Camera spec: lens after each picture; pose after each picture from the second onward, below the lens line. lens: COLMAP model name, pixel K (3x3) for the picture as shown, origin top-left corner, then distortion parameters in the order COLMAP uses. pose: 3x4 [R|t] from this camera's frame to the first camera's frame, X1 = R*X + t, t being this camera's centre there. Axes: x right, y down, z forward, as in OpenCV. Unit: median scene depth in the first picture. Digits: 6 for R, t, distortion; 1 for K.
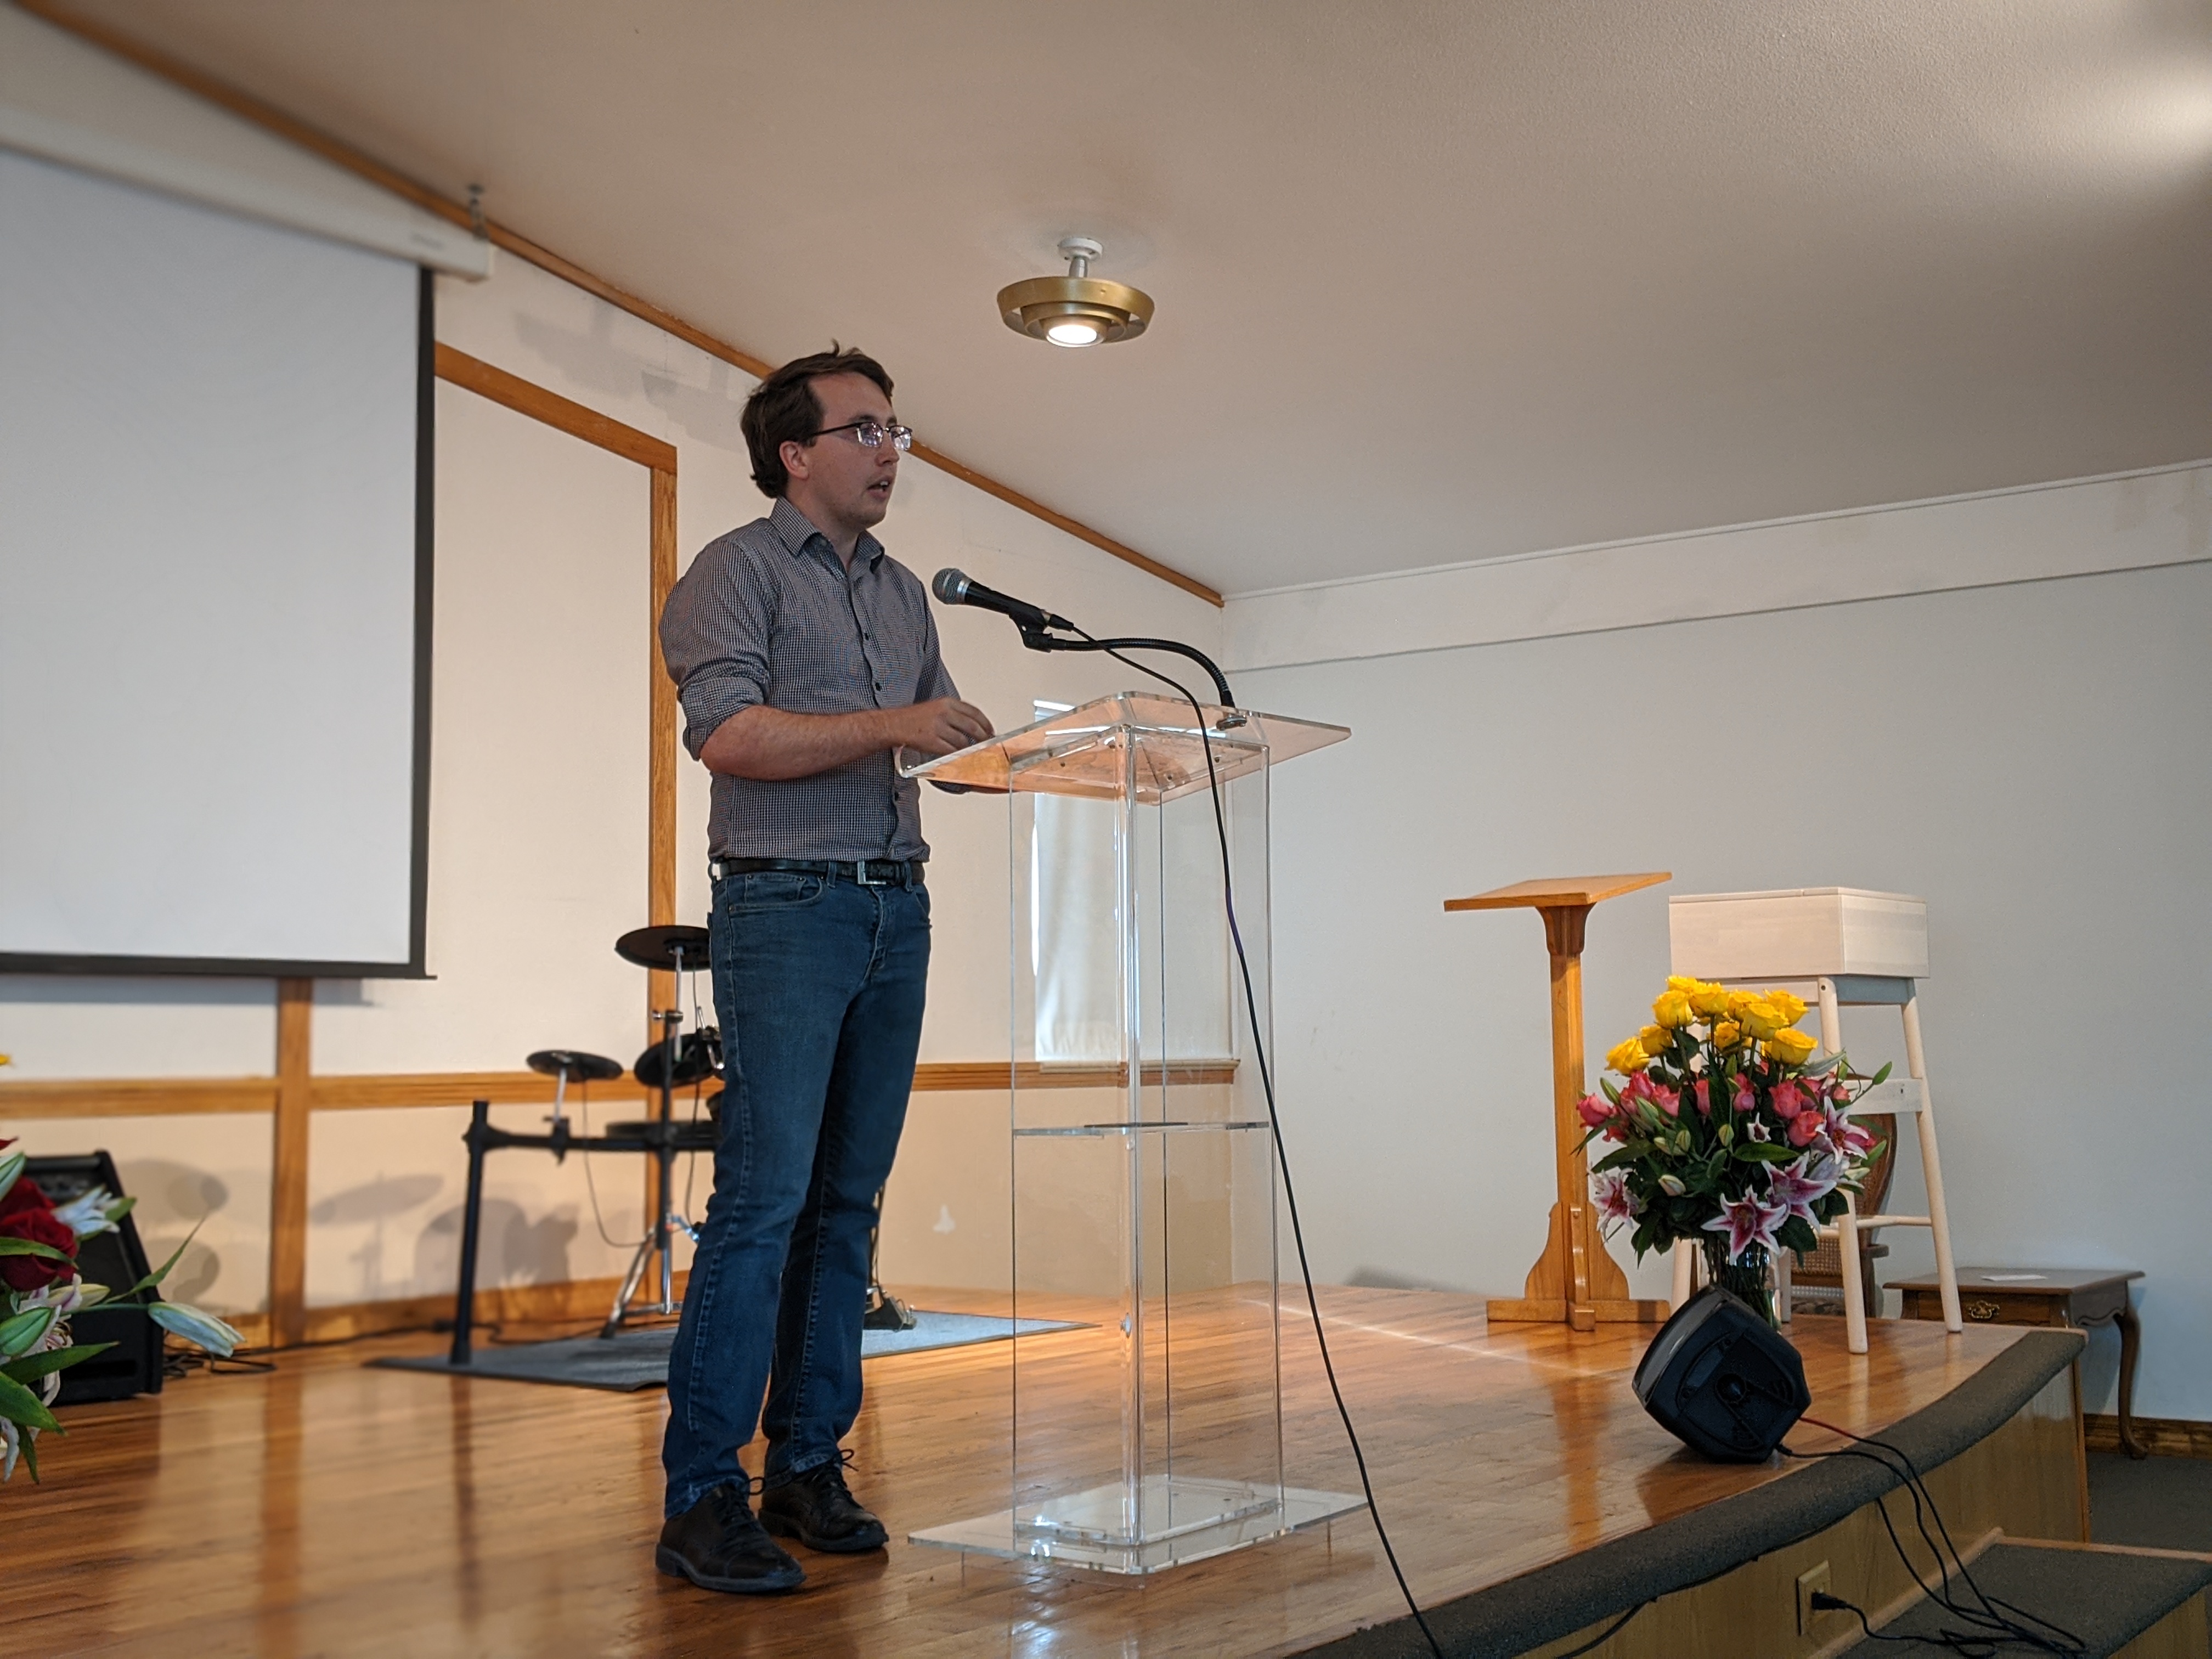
lens RADIAL K [[2557.4, 0, 1107.4], [0, 2557.4, 837.1], [0, 0, 1]] dist [0.039043, 0.000000]
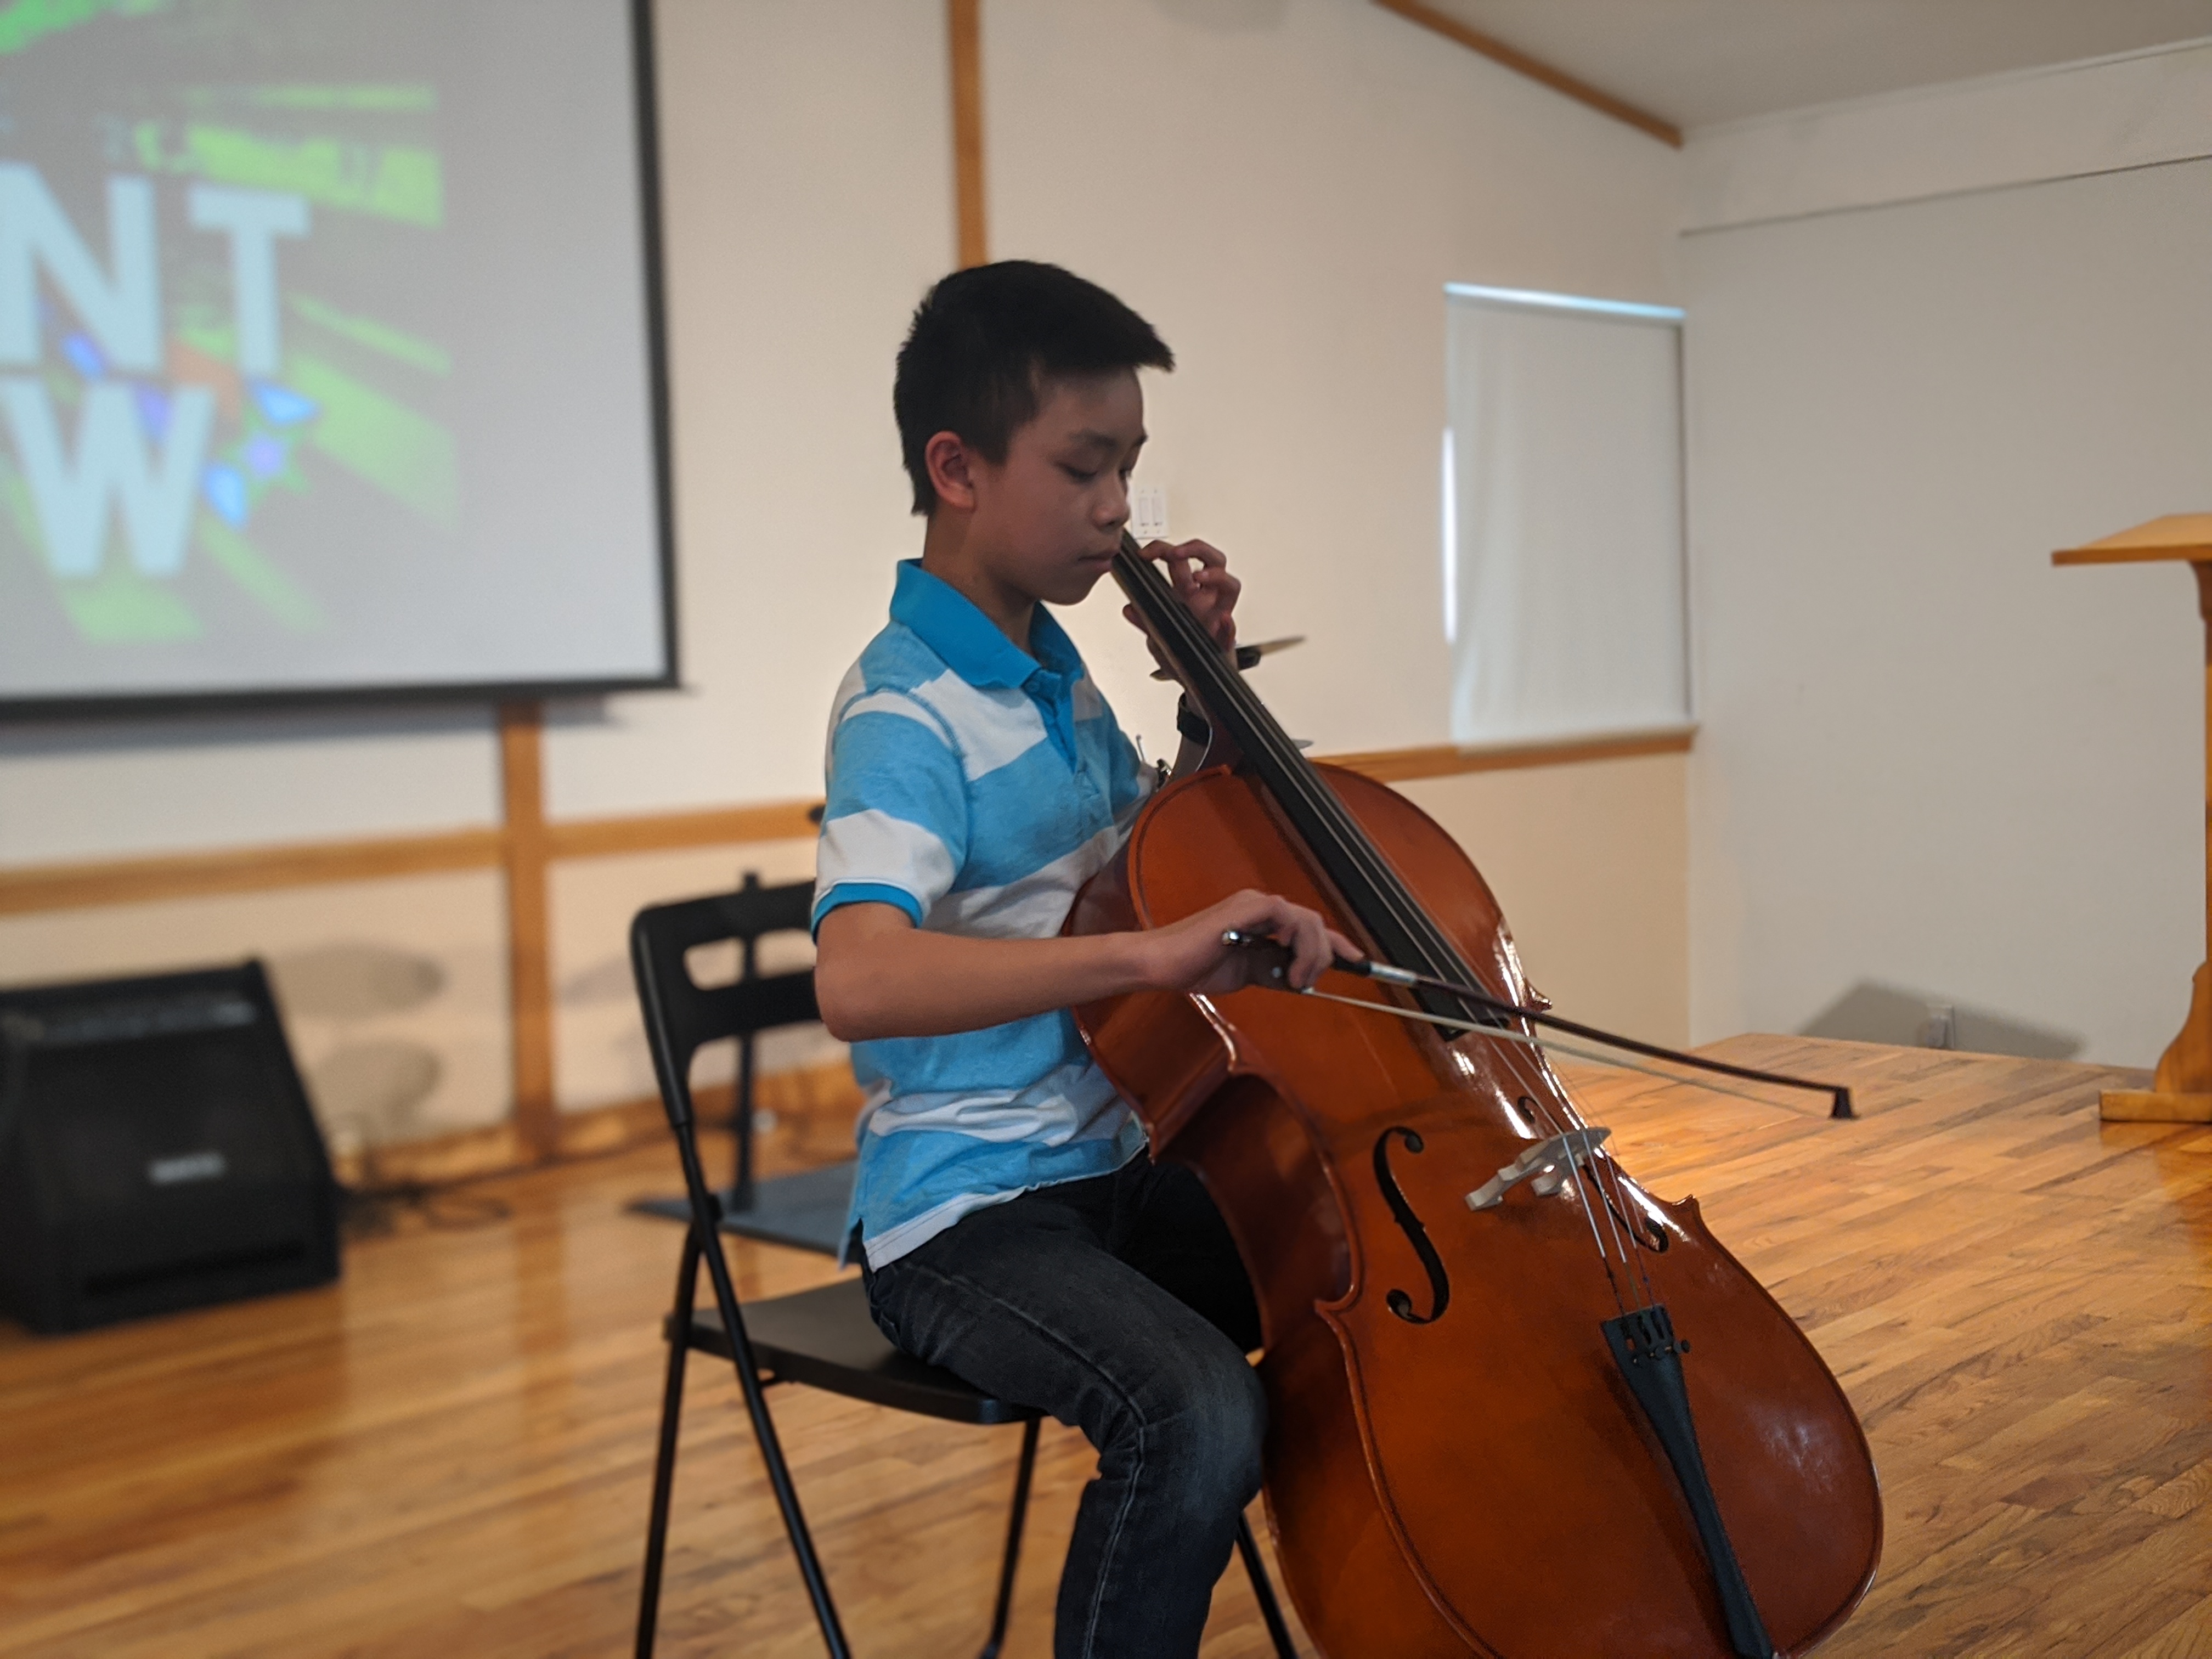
lens RADIAL K [[2557.4, 0, 1109.9], [0, 2557.4, 825.1], [0, 0, 1]] dist [0.039043, 0.000000]
pose [[0.990008, -0.010765, -0.140597, -0.031403], [0.032850, 0.987255, 0.155718, -0.021703], [0.137128, -0.158781, 0.977745, 0.263264]]
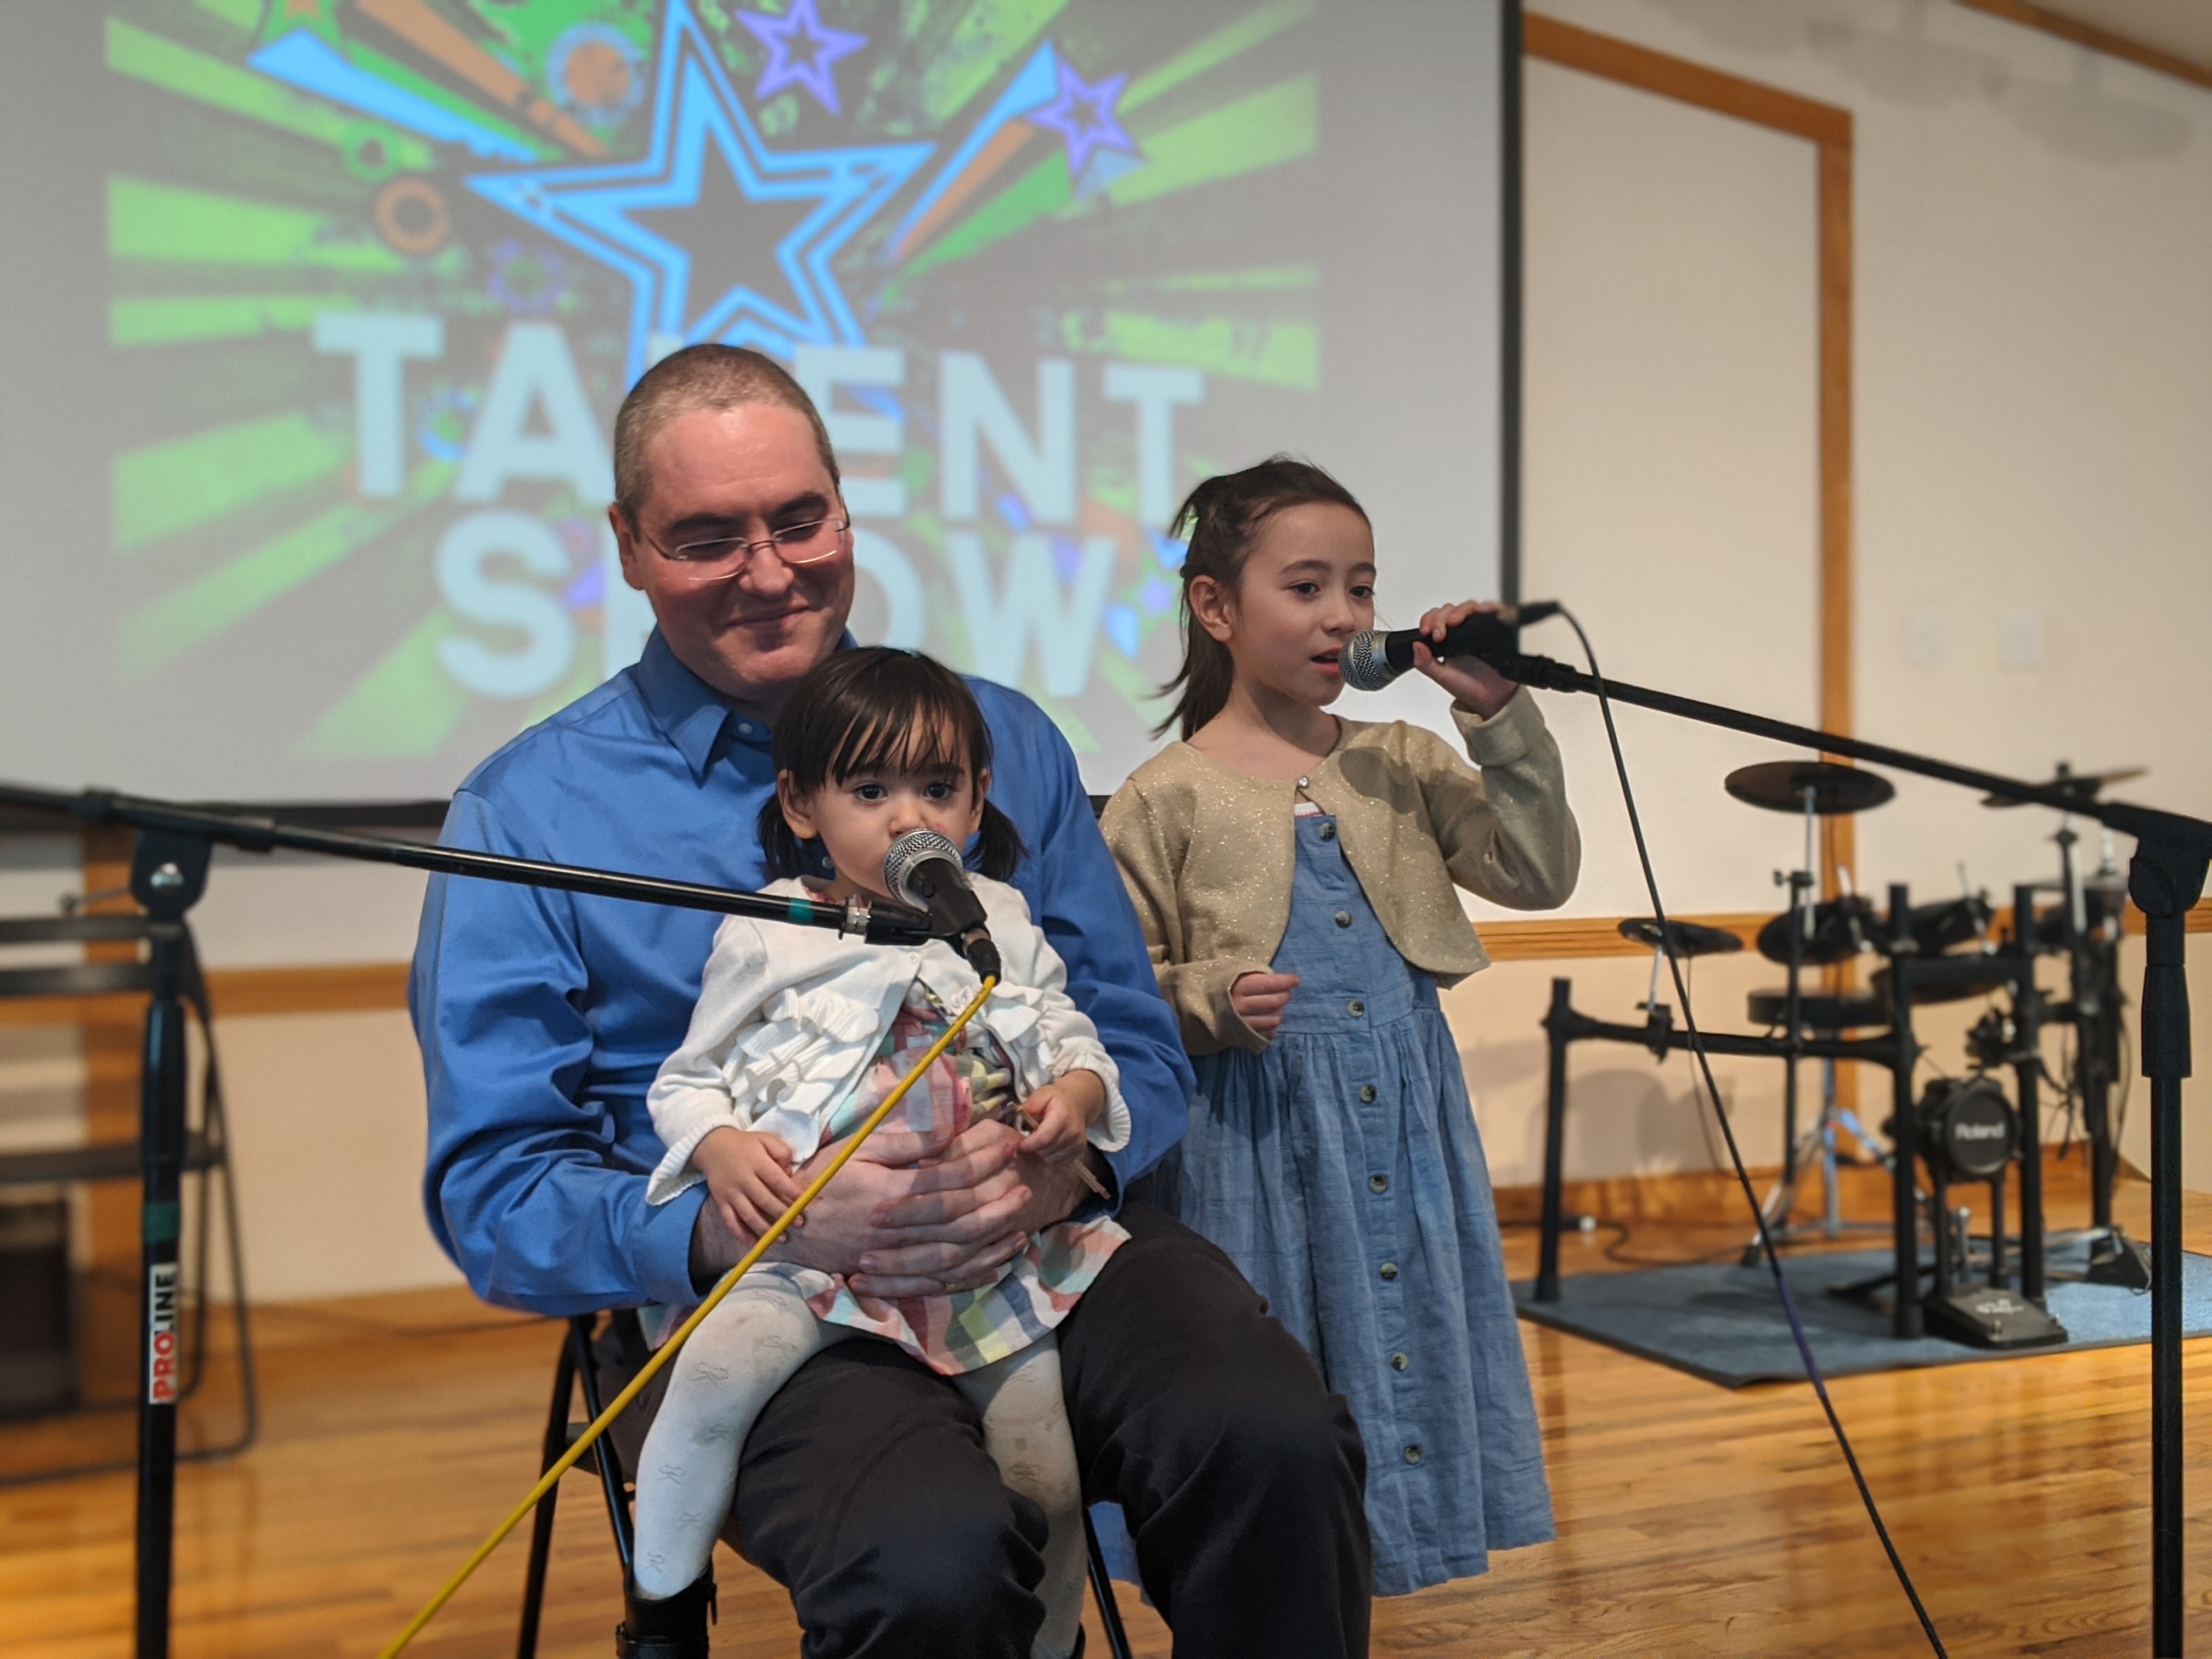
lens RADIAL K [[2557.4, 0, 1101.4], [0, 2557.4, 844.2], [0, 0, 1]] dist [0.039043, 0.000000]
pose [[0.871512, 0.013601, -0.490186, 0.019530], [0.039664, 0.994385, 0.098111, -0.021056], [0.488768, -0.104947, 0.866079, 0.226189]]
